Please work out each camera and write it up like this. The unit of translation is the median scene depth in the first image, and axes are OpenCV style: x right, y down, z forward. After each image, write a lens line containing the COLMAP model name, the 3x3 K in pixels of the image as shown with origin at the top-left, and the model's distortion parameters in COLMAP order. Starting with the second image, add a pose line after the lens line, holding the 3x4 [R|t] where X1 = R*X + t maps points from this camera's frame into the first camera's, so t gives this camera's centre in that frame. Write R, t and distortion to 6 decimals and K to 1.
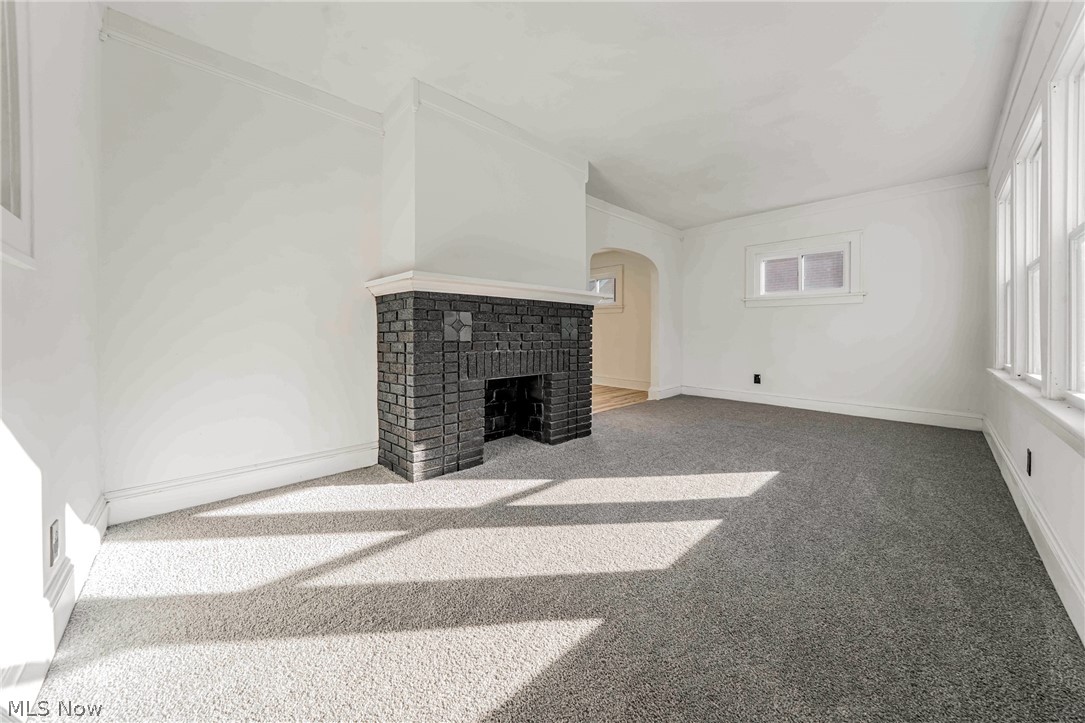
lens RADIAL K [[380.2, 0, 535.5], [0, 380.2, 327.8], [0, 0, 1]] dist [-0.011518, 0.000152]
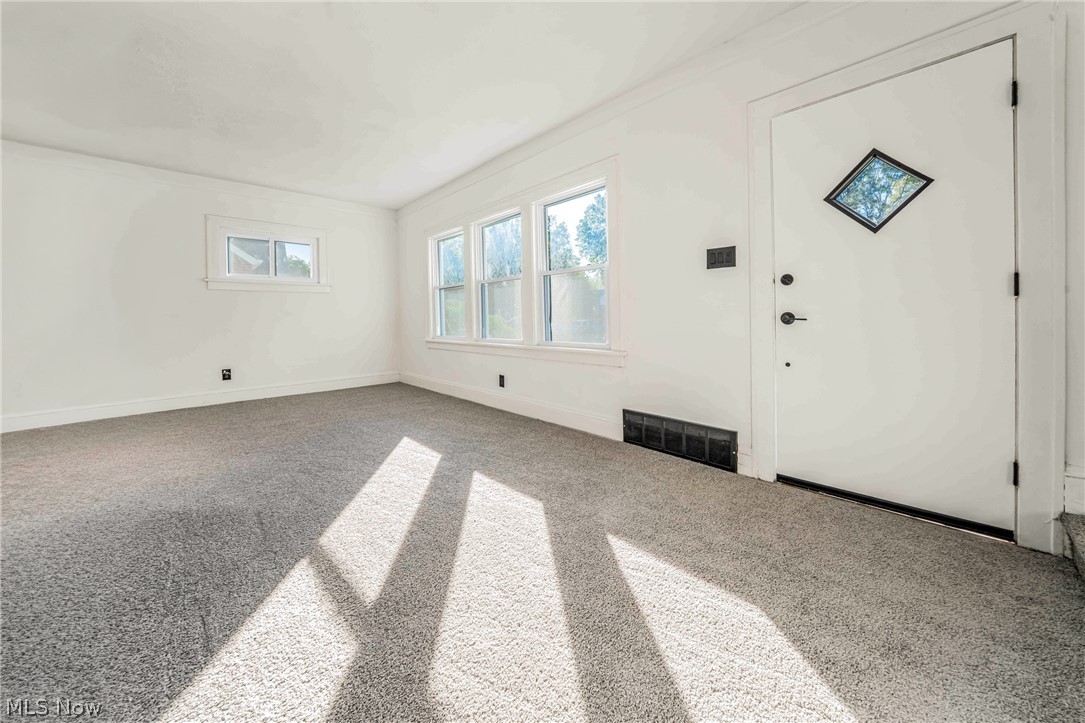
lens RADIAL K [[381.4, 0, 541.3], [0, 381.4, 325.8], [0, 0, 1]] dist [-0.000195, -0.002836]
pose [[0.001991, -0.028340, 0.999596, -0.500642], [-0.000064, 0.999598, 0.028340, 0.003237], [-0.999998, -0.000120, 0.001989, 0.549593]]
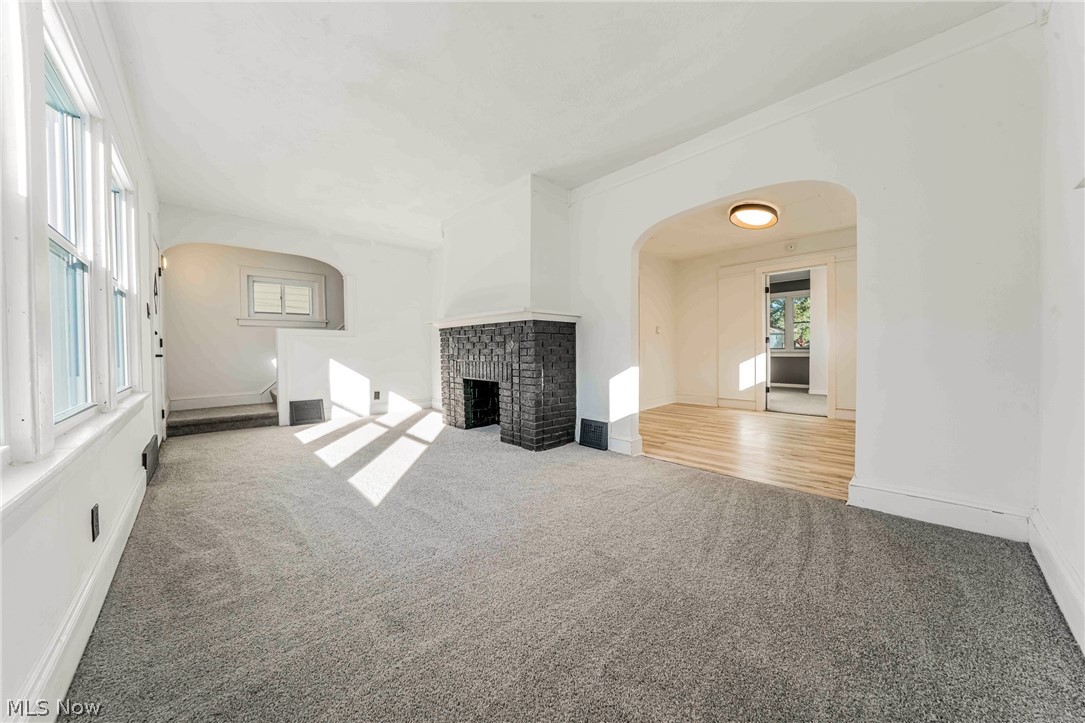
lens RADIAL K [[374.3, 0, 542.5], [0, 374.3, 361.5], [0, 0, 1]] dist [-0.000030, -0.000011]
pose [[0.011166, 0.022060, -0.999694, 1.436645], [0.005965, 0.999737, 0.022128, 0.034720], [0.999920, -0.006210, 0.011031, 1.306850]]
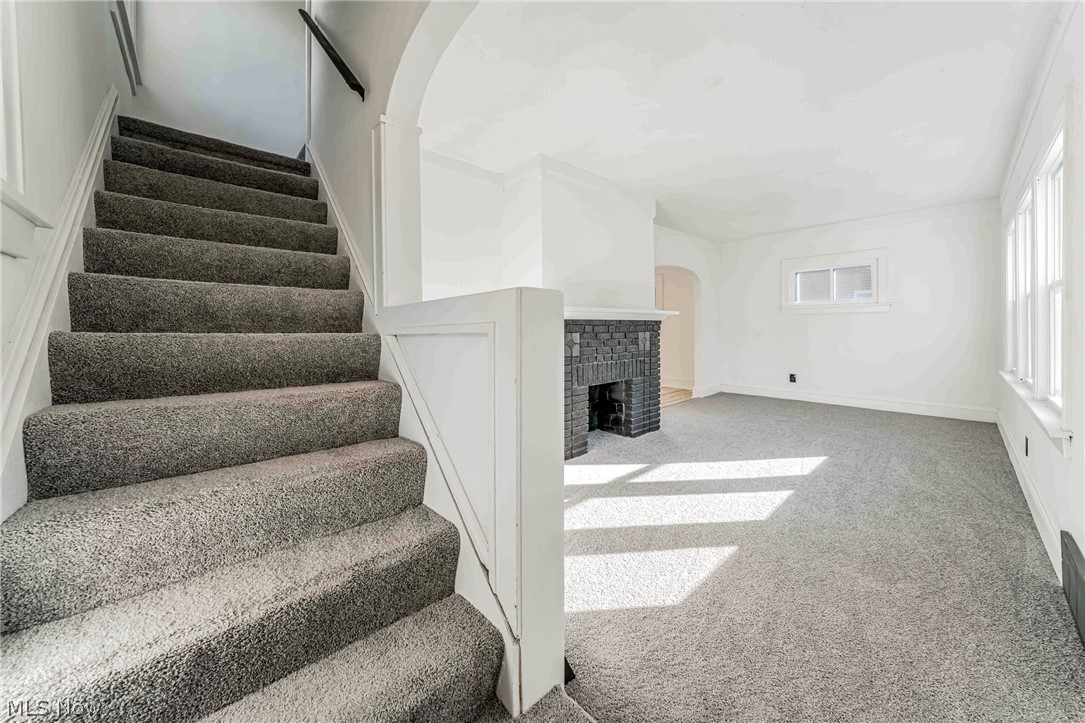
lens RADIAL K [[381.4, 0, 541.3], [0, 381.4, 325.8], [0, 0, 1]] dist [-0.000195, -0.002836]
pose [[0.999804, -0.014970, -0.012929, -0.266923], [0.015053, 0.999867, 0.006346, -0.071559], [0.012832, -0.006539, 0.999896, -0.257572]]
